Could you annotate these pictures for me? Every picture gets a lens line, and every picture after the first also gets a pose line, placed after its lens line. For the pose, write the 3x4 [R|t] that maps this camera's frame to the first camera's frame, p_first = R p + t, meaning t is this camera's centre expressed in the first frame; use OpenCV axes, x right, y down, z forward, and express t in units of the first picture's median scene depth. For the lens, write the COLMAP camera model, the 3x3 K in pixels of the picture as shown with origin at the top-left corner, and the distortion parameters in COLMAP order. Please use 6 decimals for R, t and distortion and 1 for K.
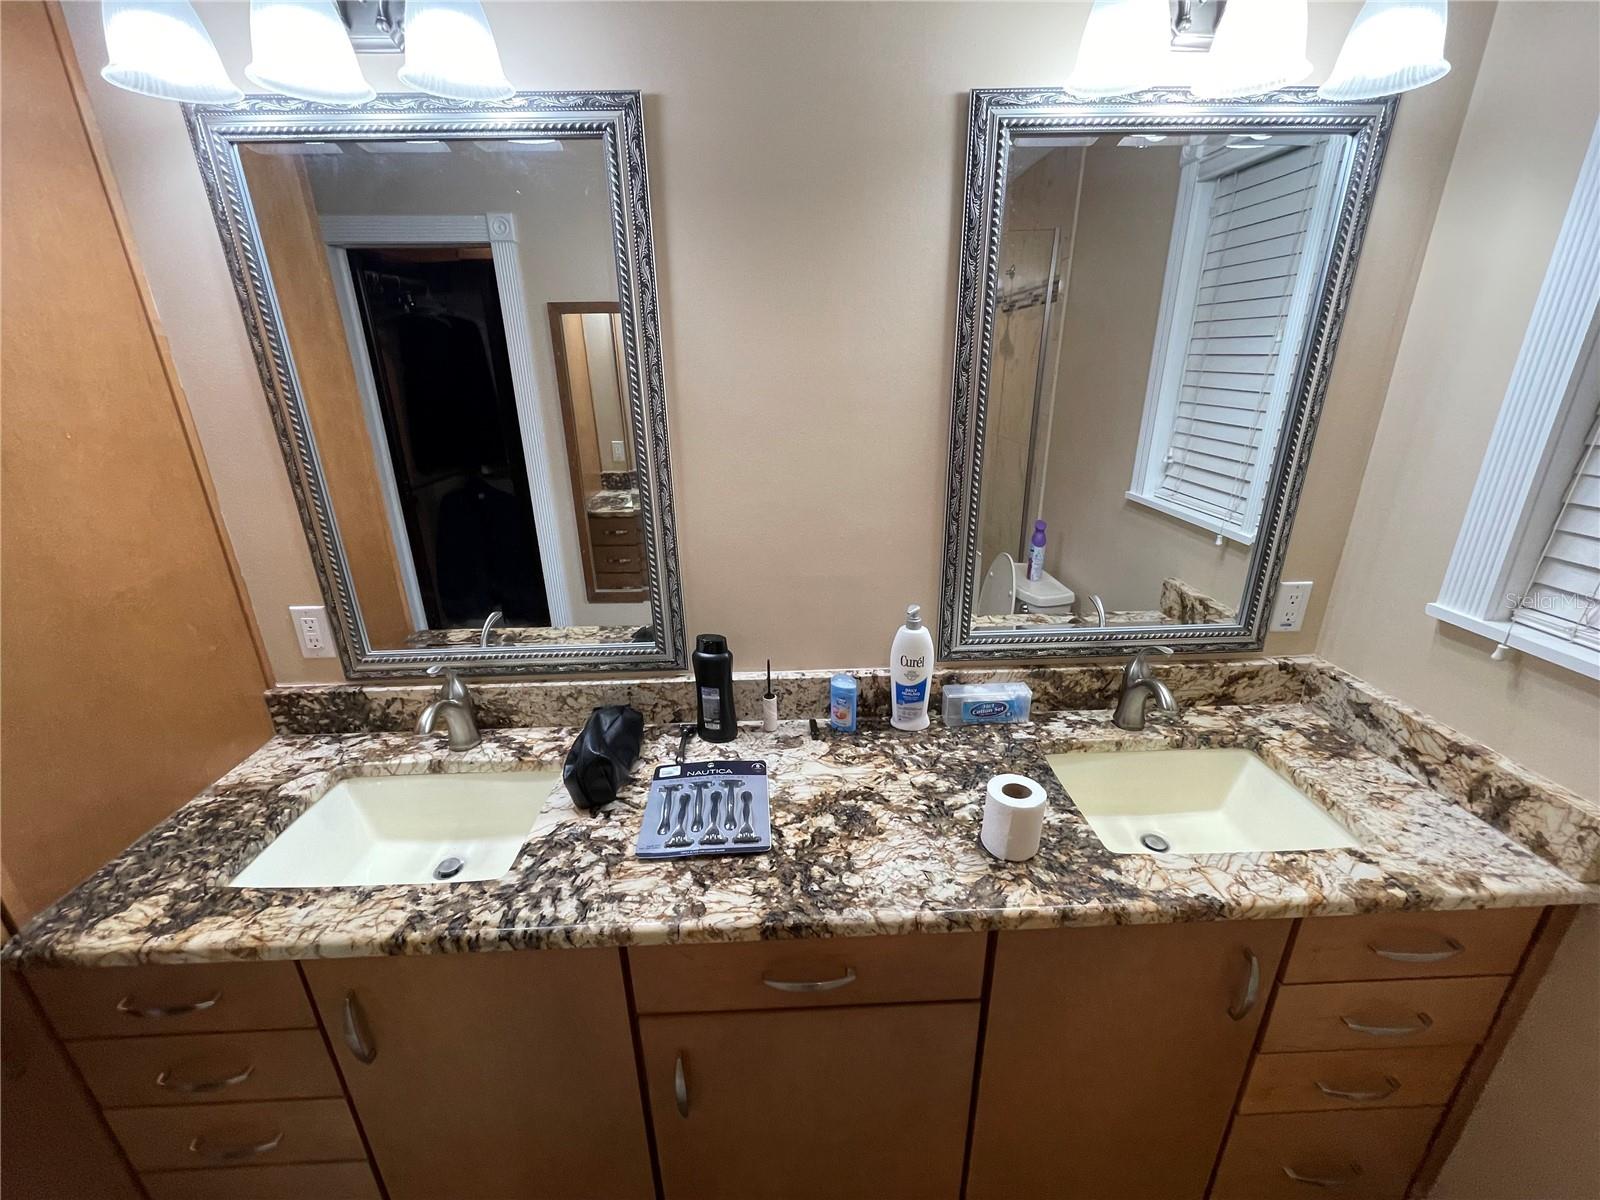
lens RADIAL K [[645.2, 0, 809.2], [0, 645.2, 598.9], [0, 0, 1]] dist [-0.002998, -0.000217]
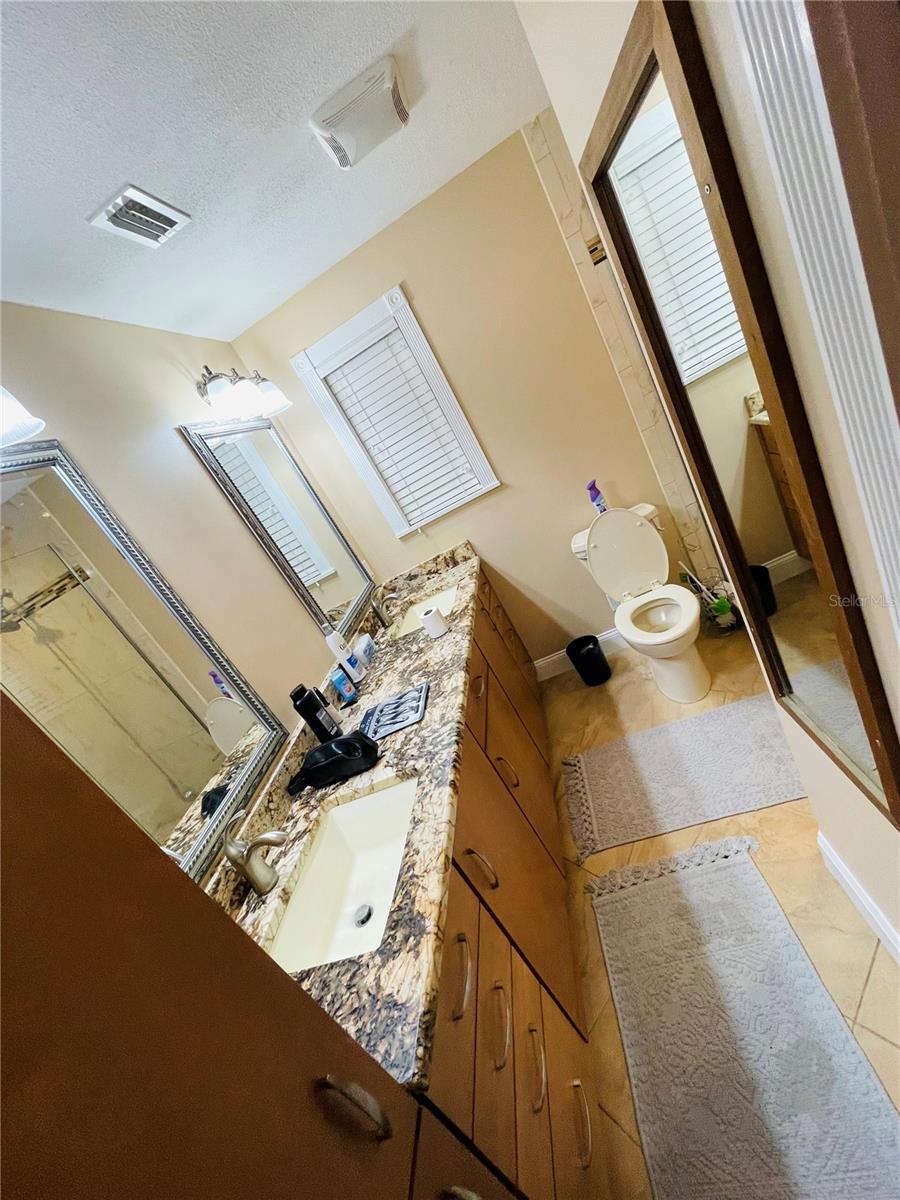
lens RADIAL K [[483.9, 0, 449.6], [0, 483.9, 598.1], [0, 0, 1]] dist [-0.002998, -0.000217]
pose [[0.130098, -0.398372, 0.907950, -1.357814], [0.749662, 0.638842, 0.172880, -0.009114], [-0.648907, 0.658165, 0.381757, 0.161719]]
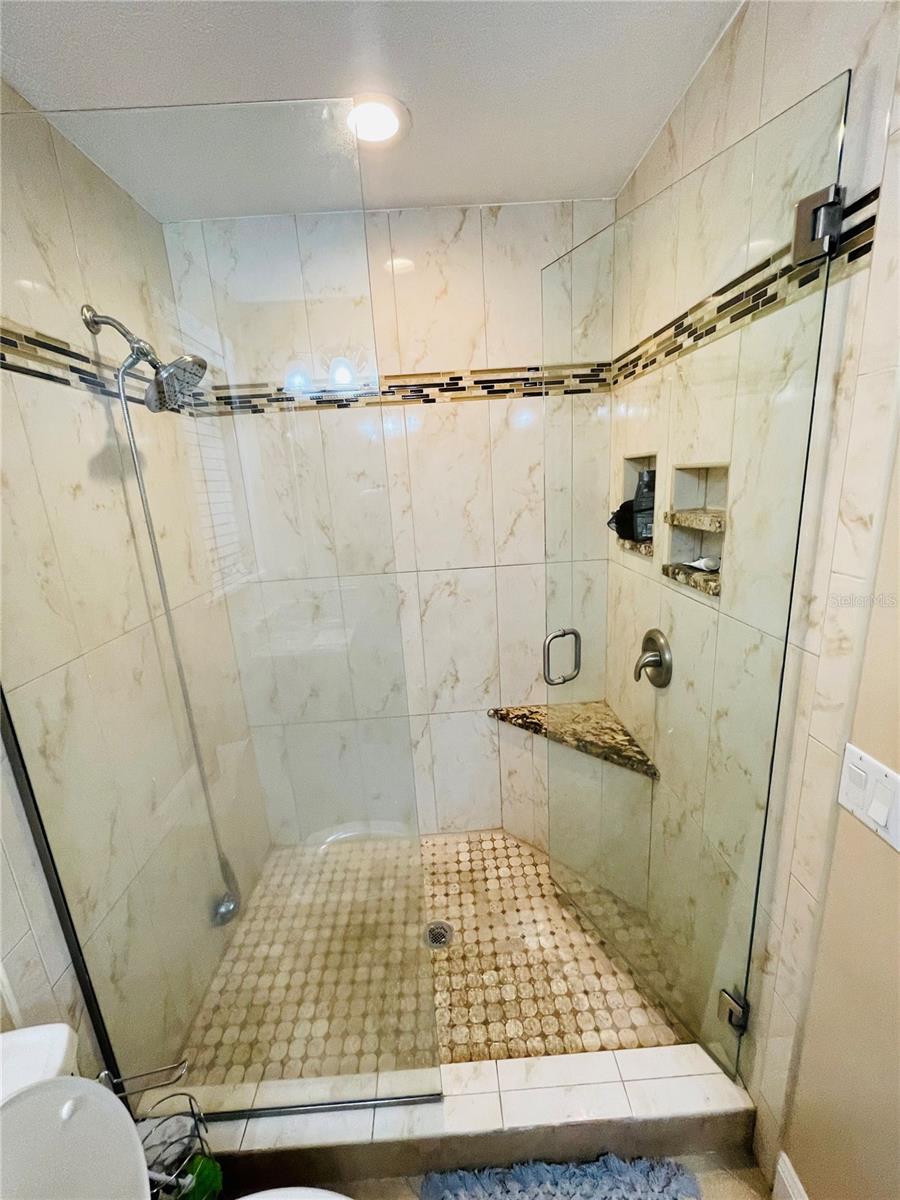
lens RADIAL K [[483.9, 0, 447.3], [0, 483.9, 599.2], [0, 0, 1]] dist [-0.002998, -0.000217]
pose [[-0.997567, 0.061967, 0.031943, 0.313802], [0.069206, 0.824935, 0.560974, -0.096387], [0.008411, 0.561820, -0.827217, 0.374448]]
